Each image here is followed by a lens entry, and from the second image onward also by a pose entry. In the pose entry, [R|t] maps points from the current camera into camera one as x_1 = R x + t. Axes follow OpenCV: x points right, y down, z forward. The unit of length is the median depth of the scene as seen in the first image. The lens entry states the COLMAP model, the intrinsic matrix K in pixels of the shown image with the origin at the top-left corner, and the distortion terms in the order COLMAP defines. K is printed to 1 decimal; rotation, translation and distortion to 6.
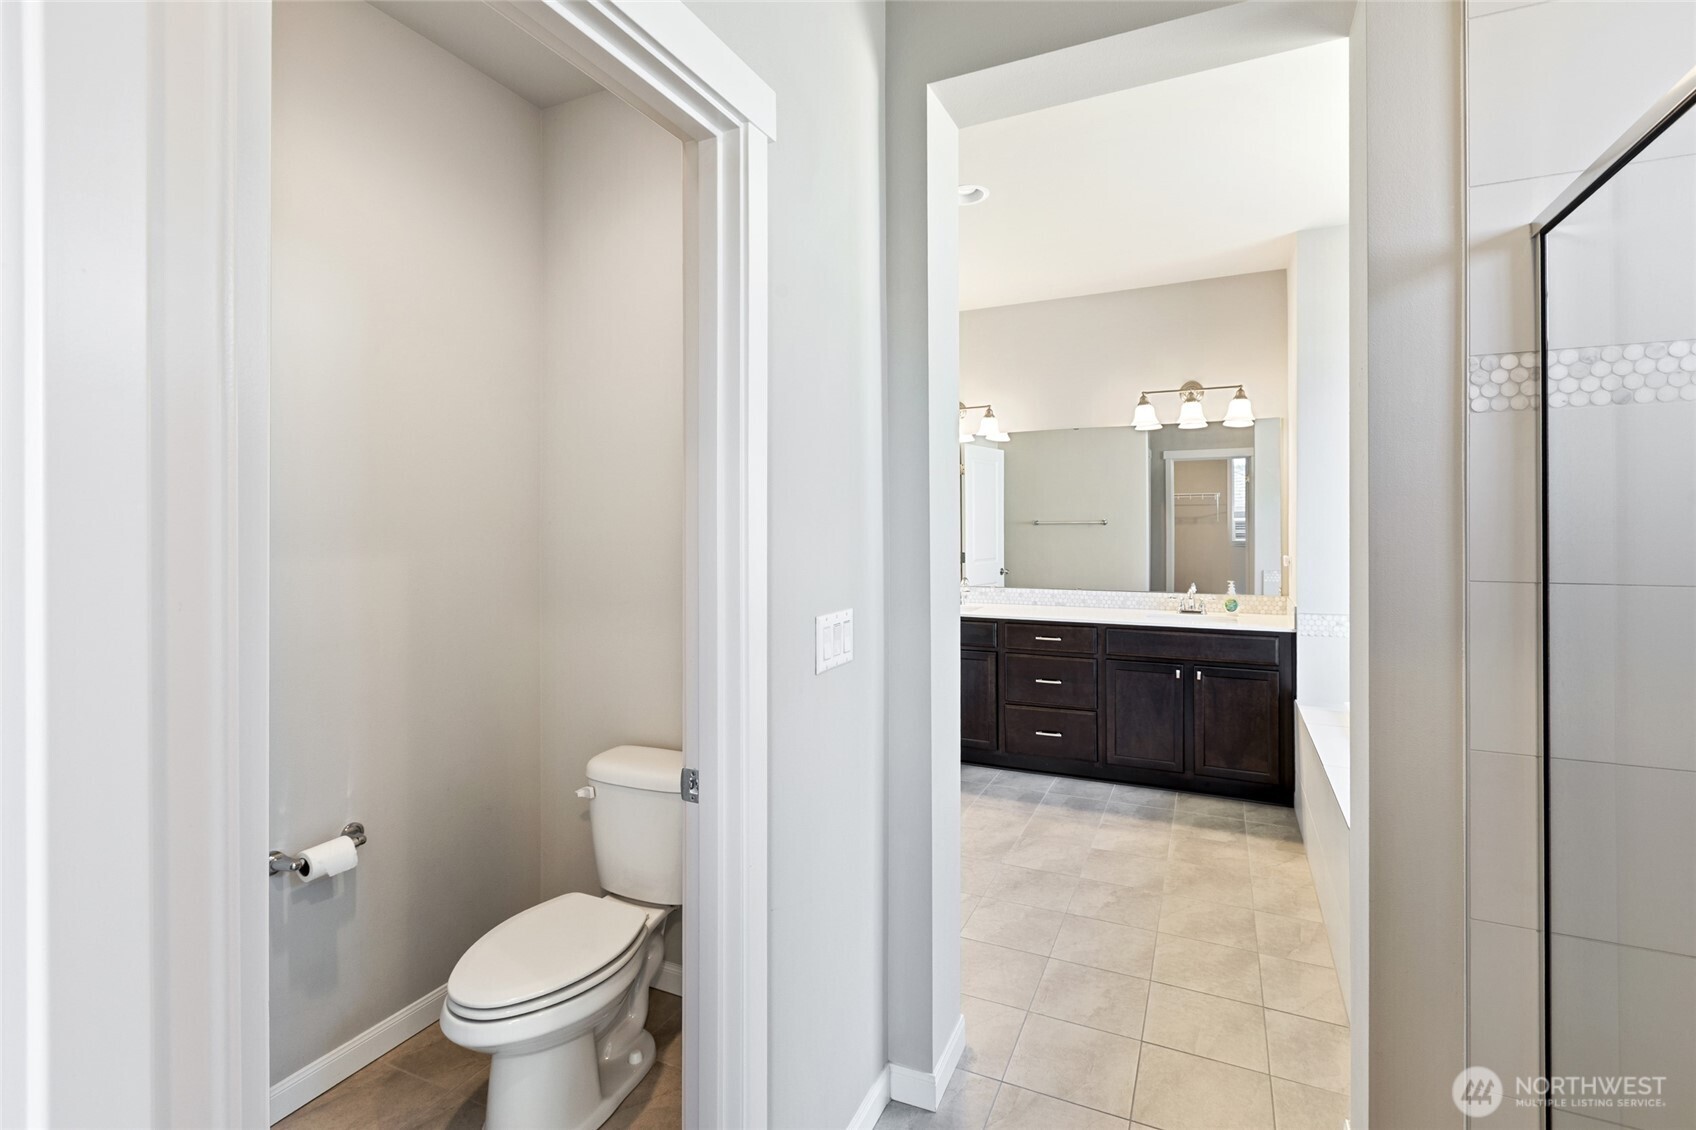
lens RADIAL K [[770.4, 0, 853.4], [0, 770.4, 516.6], [0, 0, 1]] dist [0.000621, -0.000534]
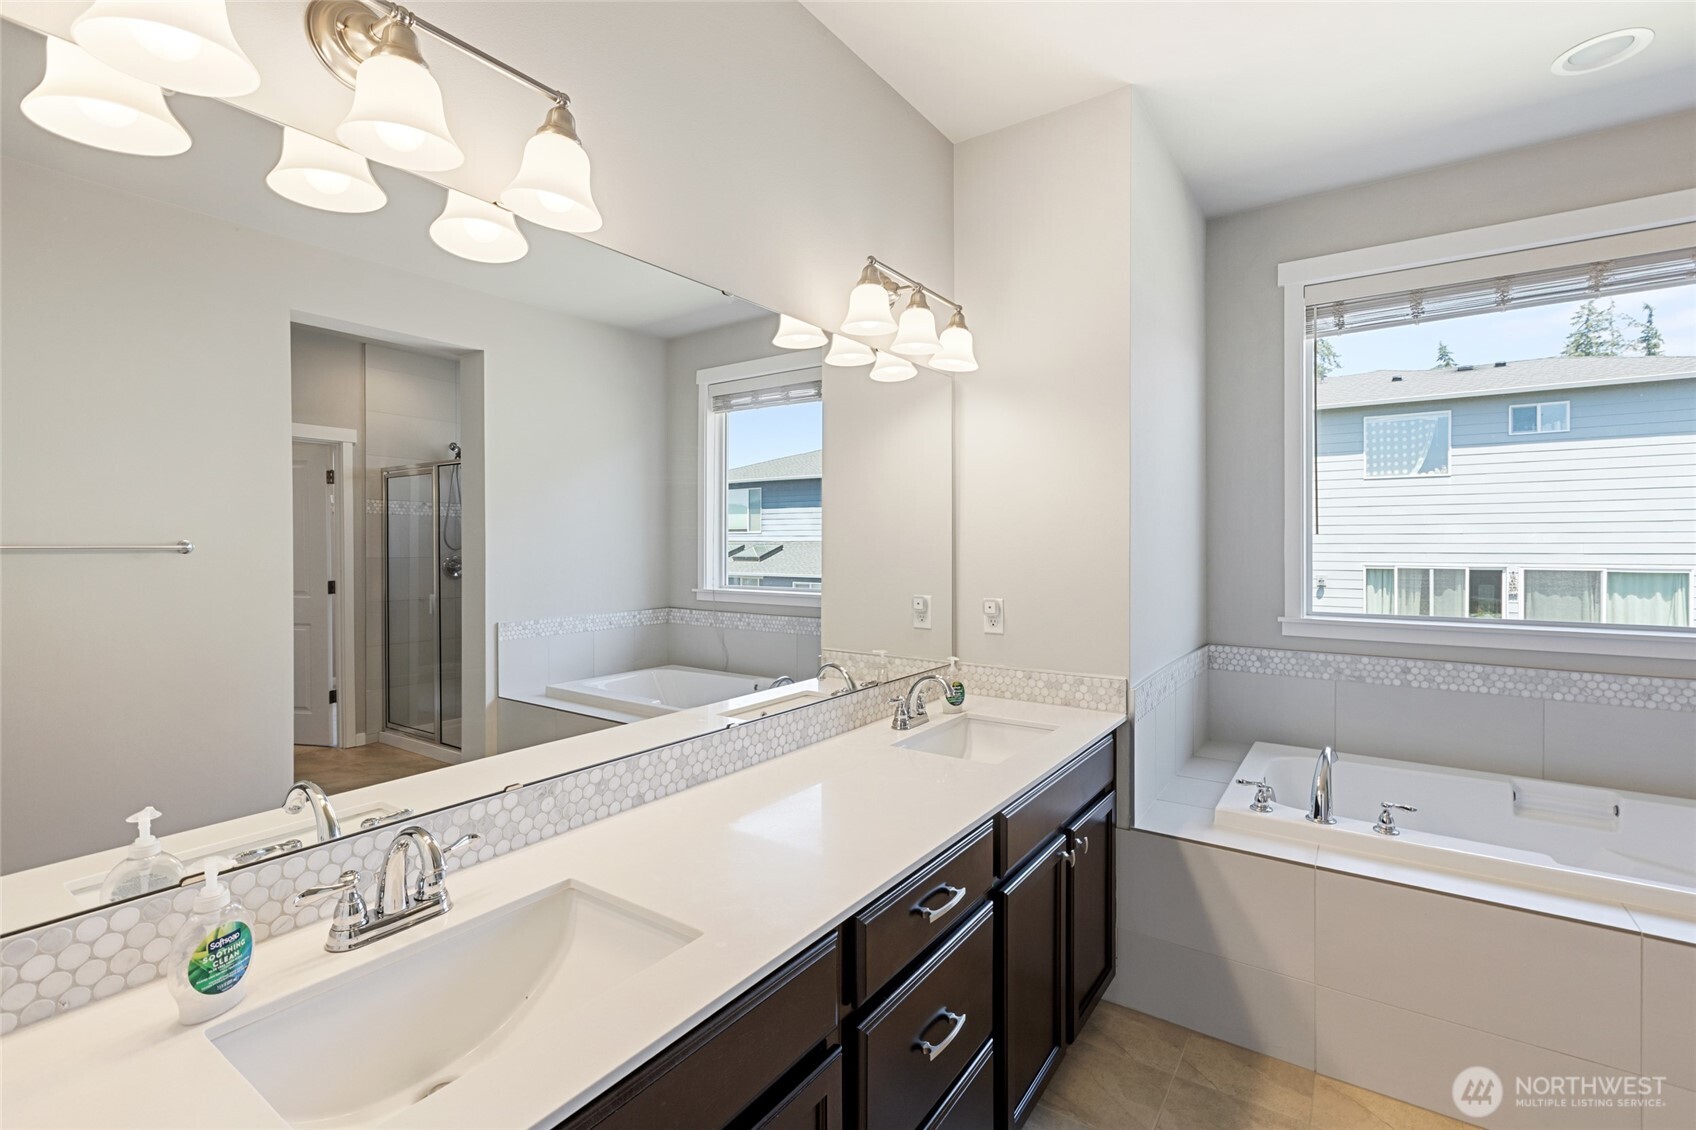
lens RADIAL K [[770.4, 0, 853.4], [0, 770.4, 516.6], [0, 0, 1]] dist [0.000621, -0.000534]
pose [[0.150220, 0.039999, 0.987843, -0.093806], [-0.008414, 0.999197, -0.039179, 0.006507], [-0.988617, -0.002426, 0.150436, 1.033875]]
